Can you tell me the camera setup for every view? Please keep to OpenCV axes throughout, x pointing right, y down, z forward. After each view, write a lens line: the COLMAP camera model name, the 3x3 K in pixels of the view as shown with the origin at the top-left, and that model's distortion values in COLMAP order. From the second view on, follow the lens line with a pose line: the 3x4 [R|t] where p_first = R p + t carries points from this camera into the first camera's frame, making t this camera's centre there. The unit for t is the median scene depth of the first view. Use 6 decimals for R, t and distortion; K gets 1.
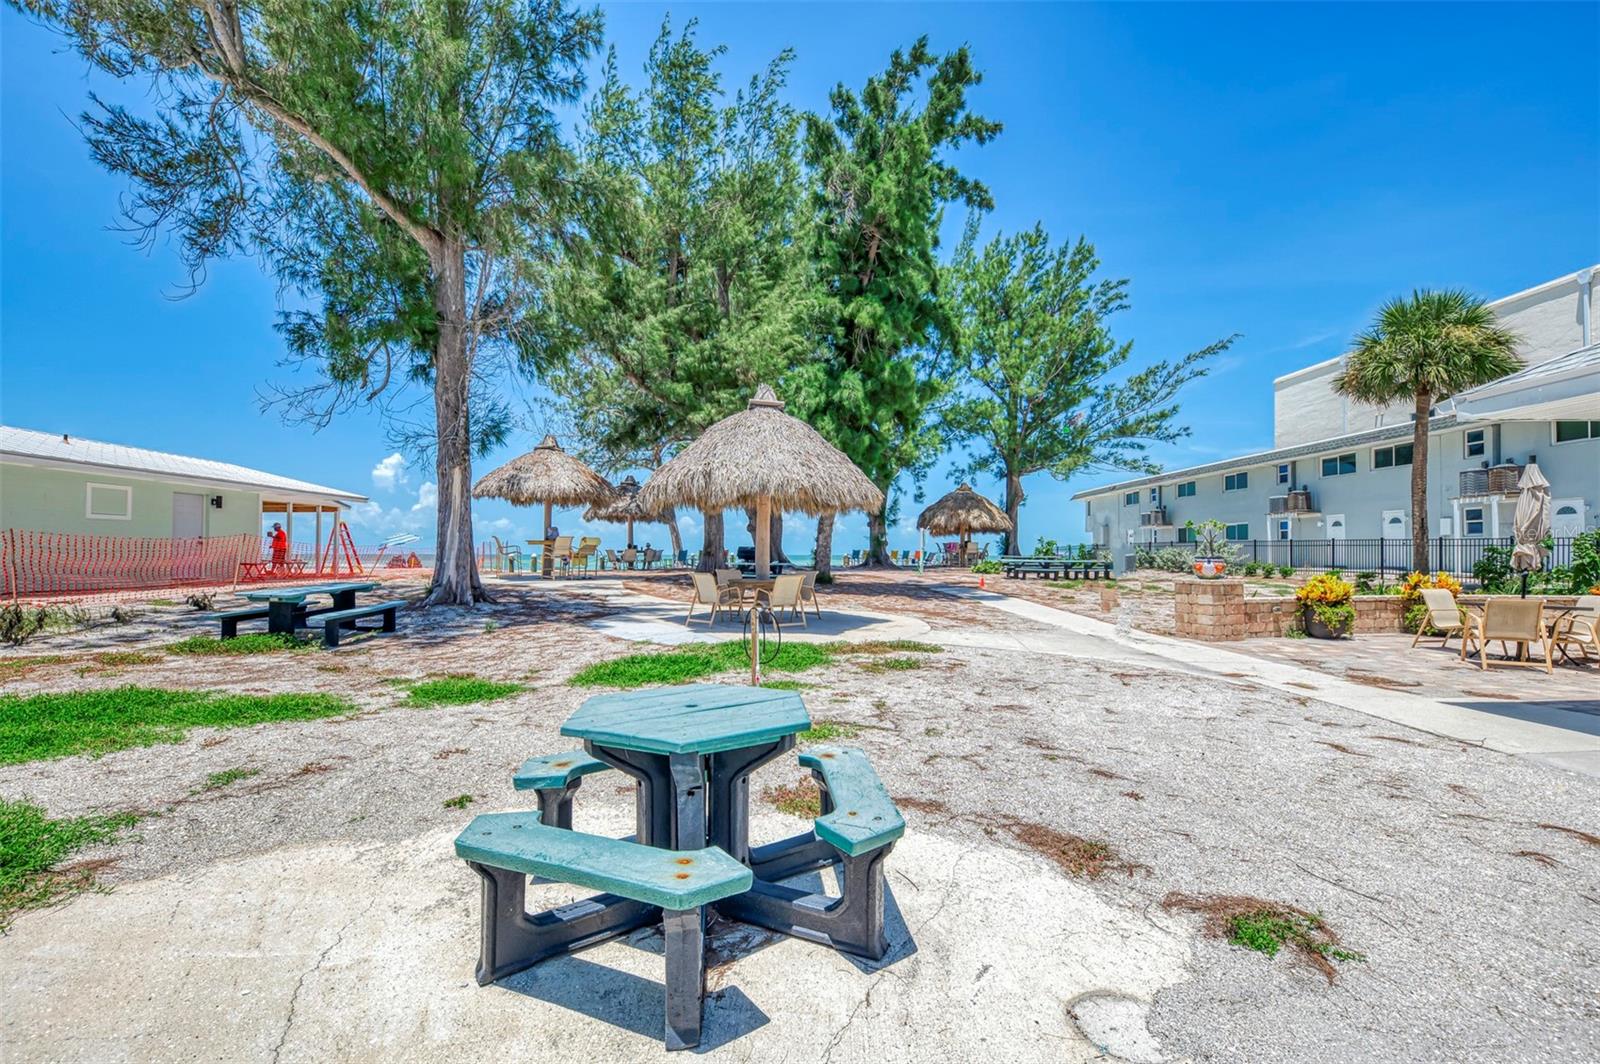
lens RADIAL K [[644.0, 0, 800.0], [0, 644.0, 532.0], [0, 0, 1]] dist [0.000361, -0.000059]
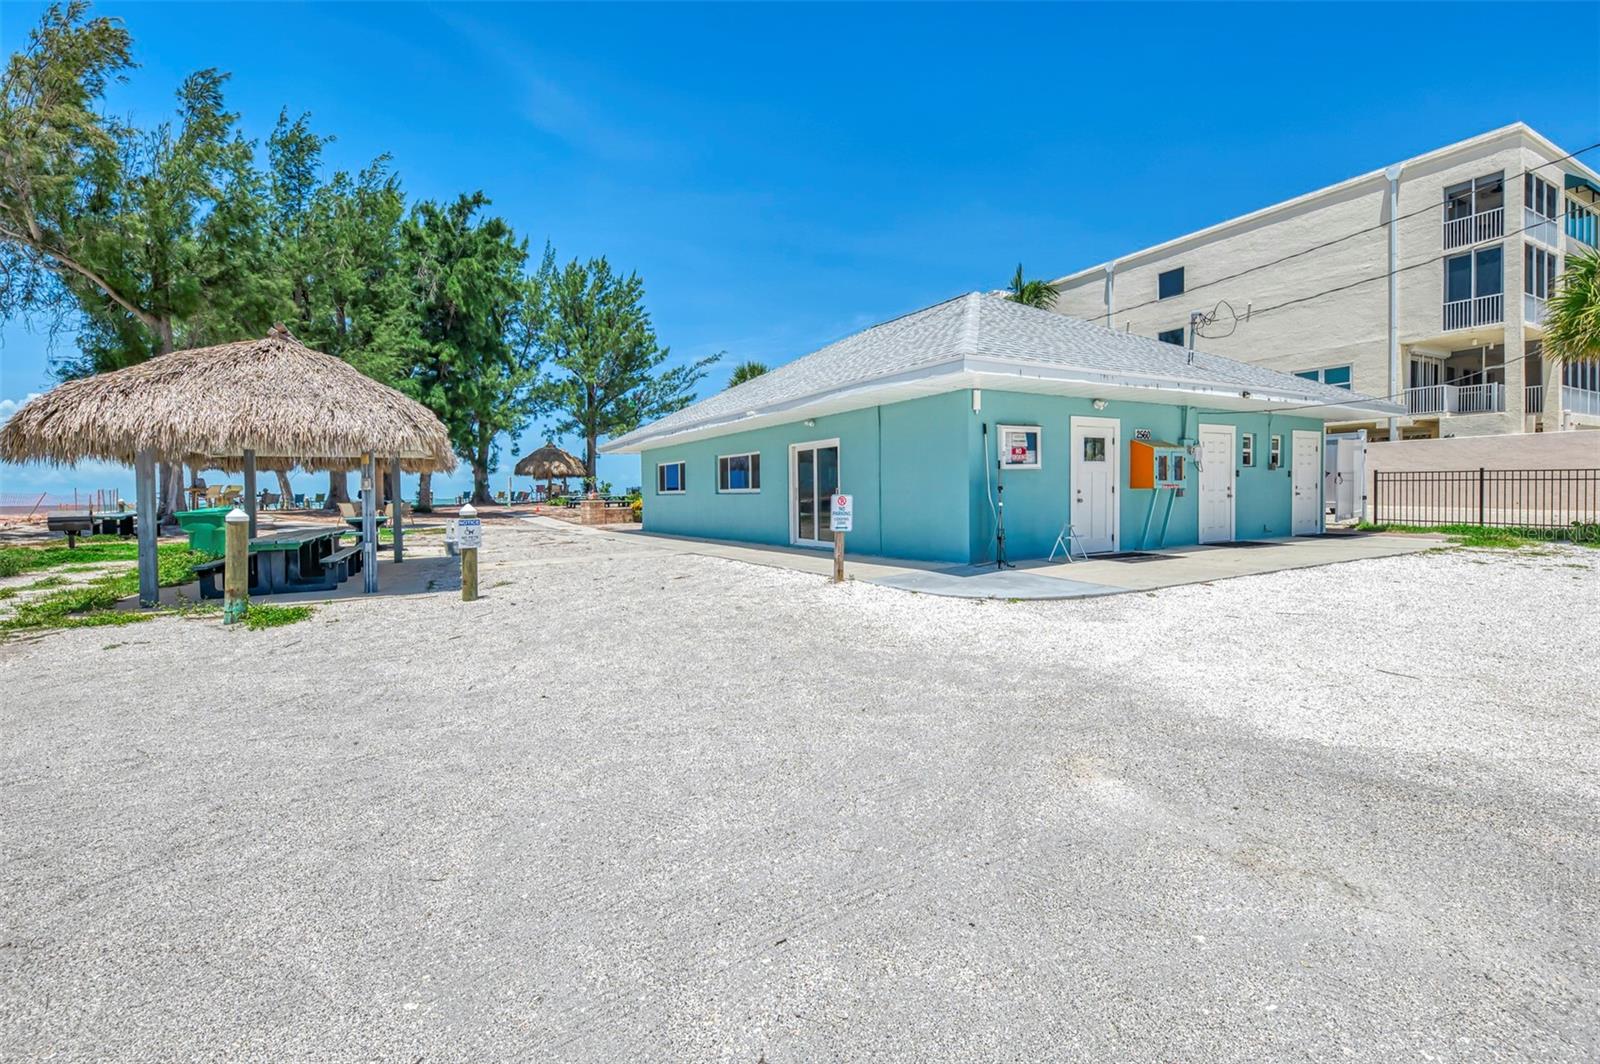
lens RADIAL K [[695.6, 0, 799.7], [0, 695.6, 494.5], [0, 0, 1]] dist [0.027065, 0.000063]
pose [[0.885588, -0.018546, 0.464102, 0.033014], [0.002993, 0.999410, 0.034225, -0.012773], [-0.464462, -0.028921, 0.885121, -0.579559]]
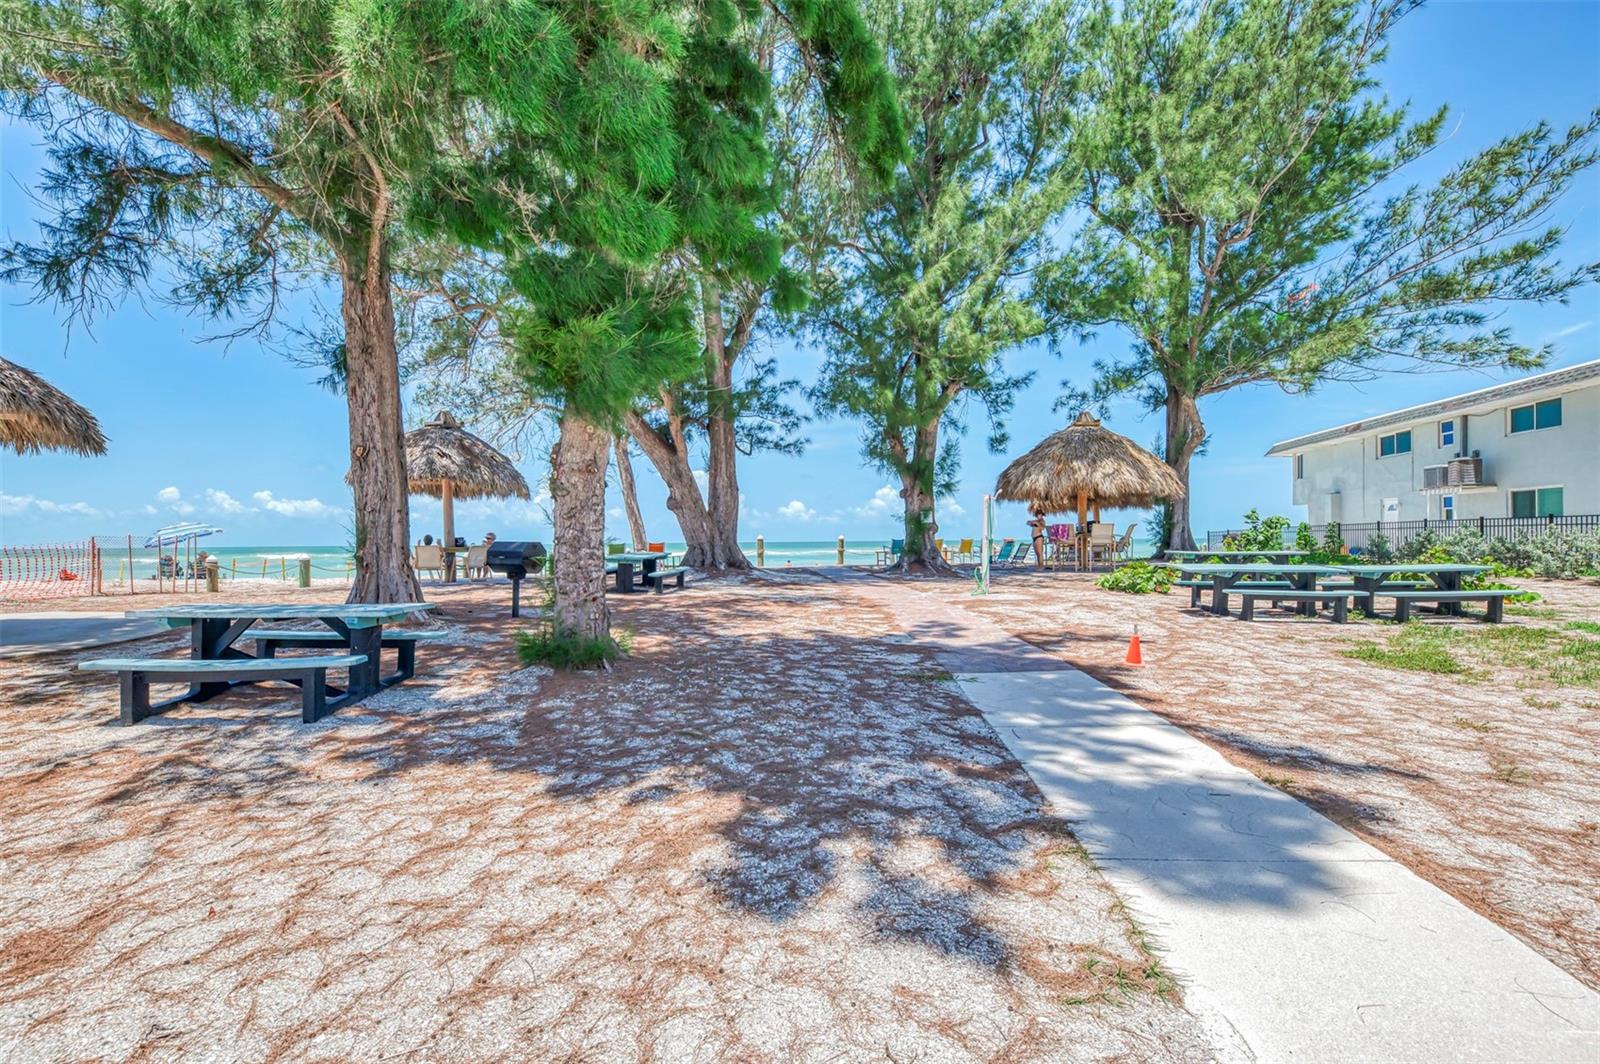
lens RADIAL K [[705.8, 0, 800.0], [0, 705.8, 532.0], [0, 0, 1]] dist [0.008468, -0.000581]
pose [[0.989547, -0.011897, -0.143720, 0.106771], [0.015279, 0.999631, 0.022450, 0.006265], [0.143400, -0.024412, 0.989364, 0.393970]]
